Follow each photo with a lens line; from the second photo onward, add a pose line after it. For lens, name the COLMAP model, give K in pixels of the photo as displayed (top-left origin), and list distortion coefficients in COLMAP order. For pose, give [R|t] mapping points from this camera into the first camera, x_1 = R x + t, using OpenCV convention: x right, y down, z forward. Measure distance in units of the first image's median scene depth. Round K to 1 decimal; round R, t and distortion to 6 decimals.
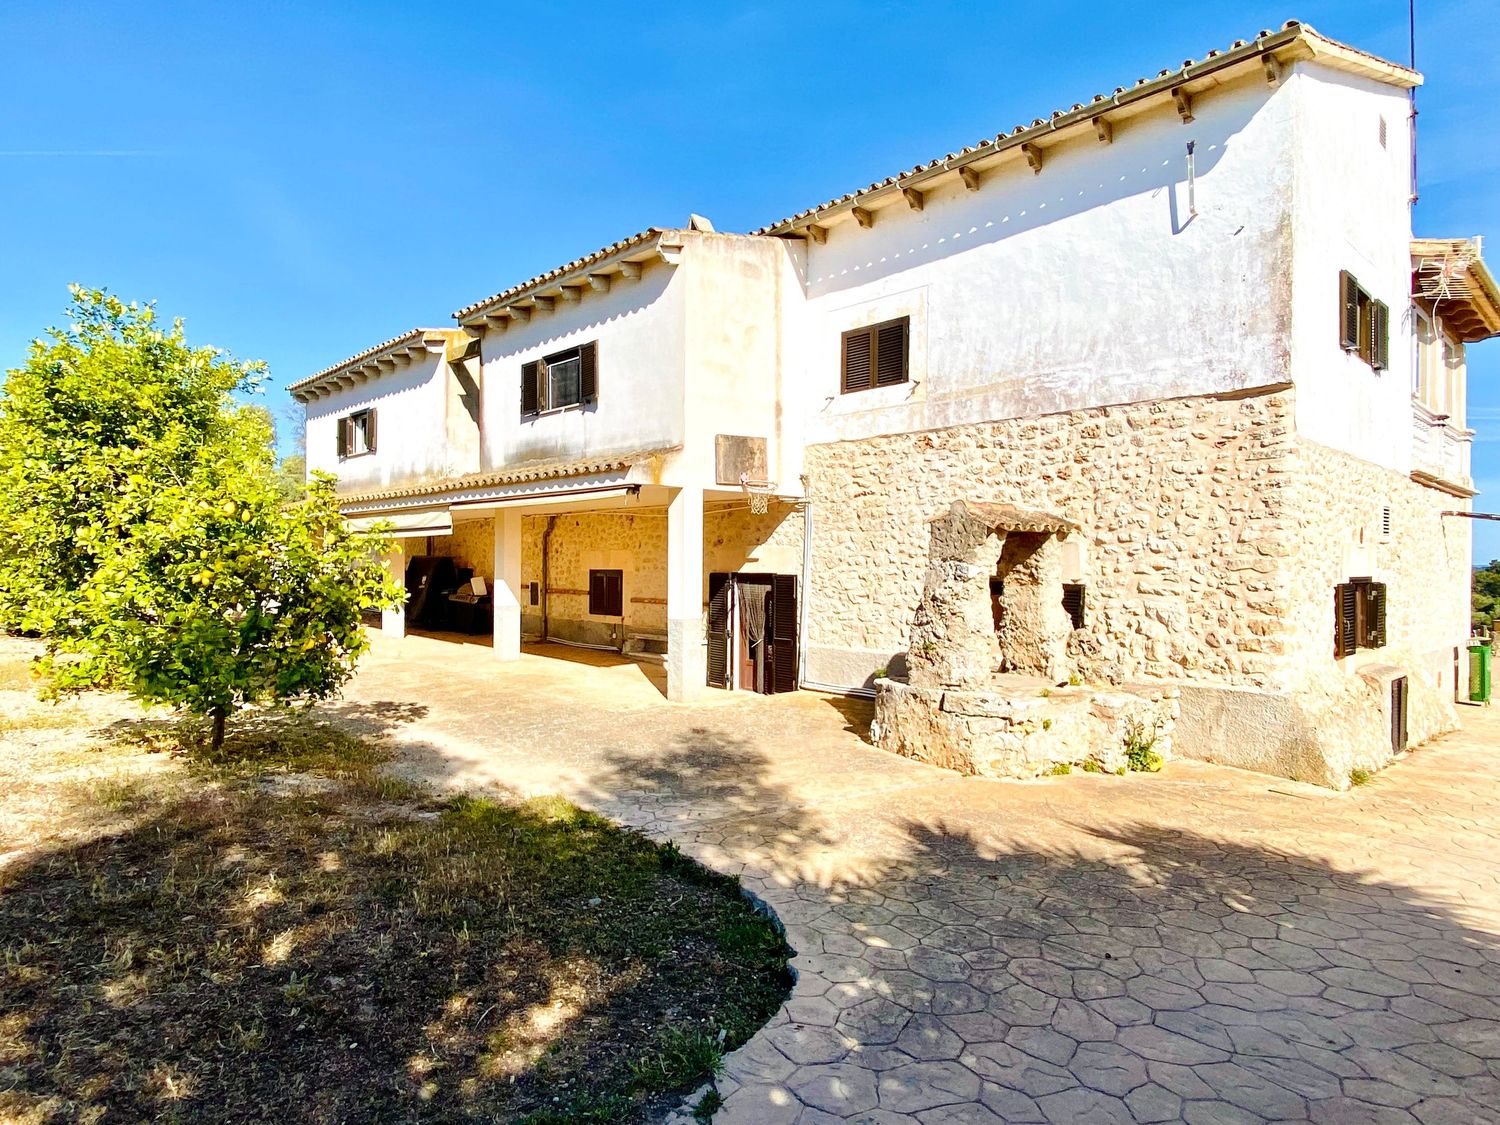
lens RADIAL K [[874.8, 0, 749.9], [0, 874.8, 564.2], [0, 0, 1]] dist [-0.003233, -0.000681]
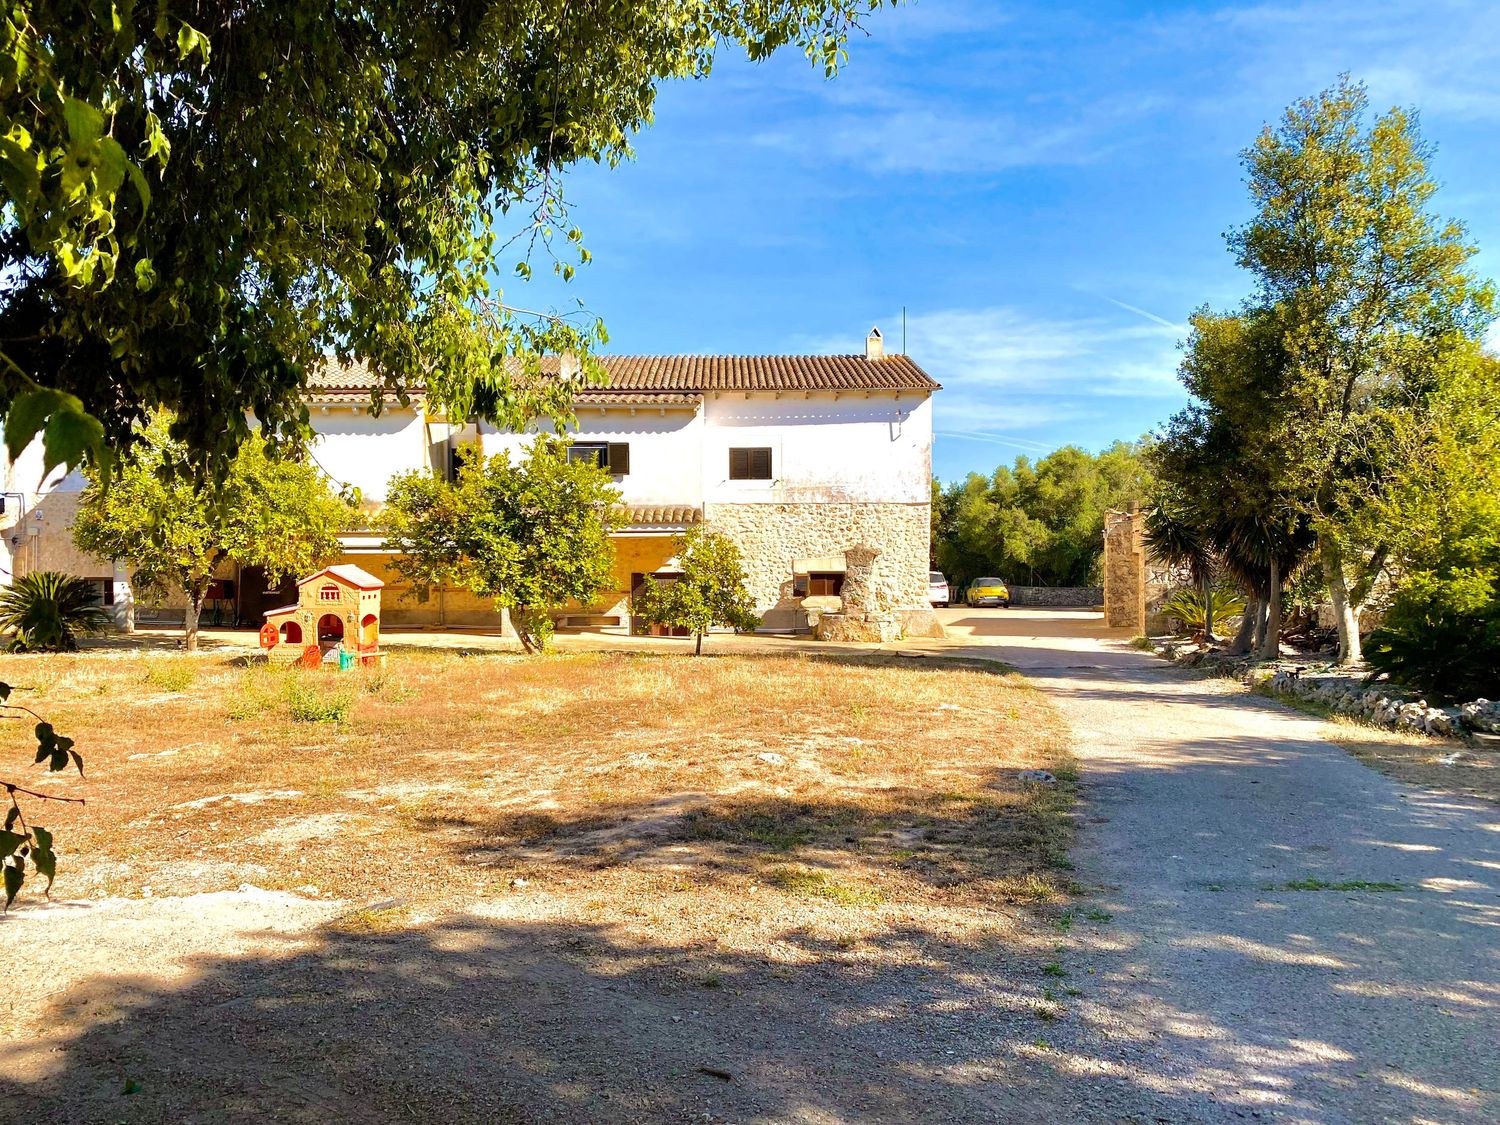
lens RADIAL K [[1142.1, 0, 750.0], [0, 1142.1, 558.3], [0, 0, 1]] dist [0.064868, -0.041682]
pose [[0.638450, -0.019216, 0.769423, -2.180766], [0.006760, 0.999790, 0.019359, -0.080633], [-0.769634, -0.007159, 0.638446, -0.787203]]
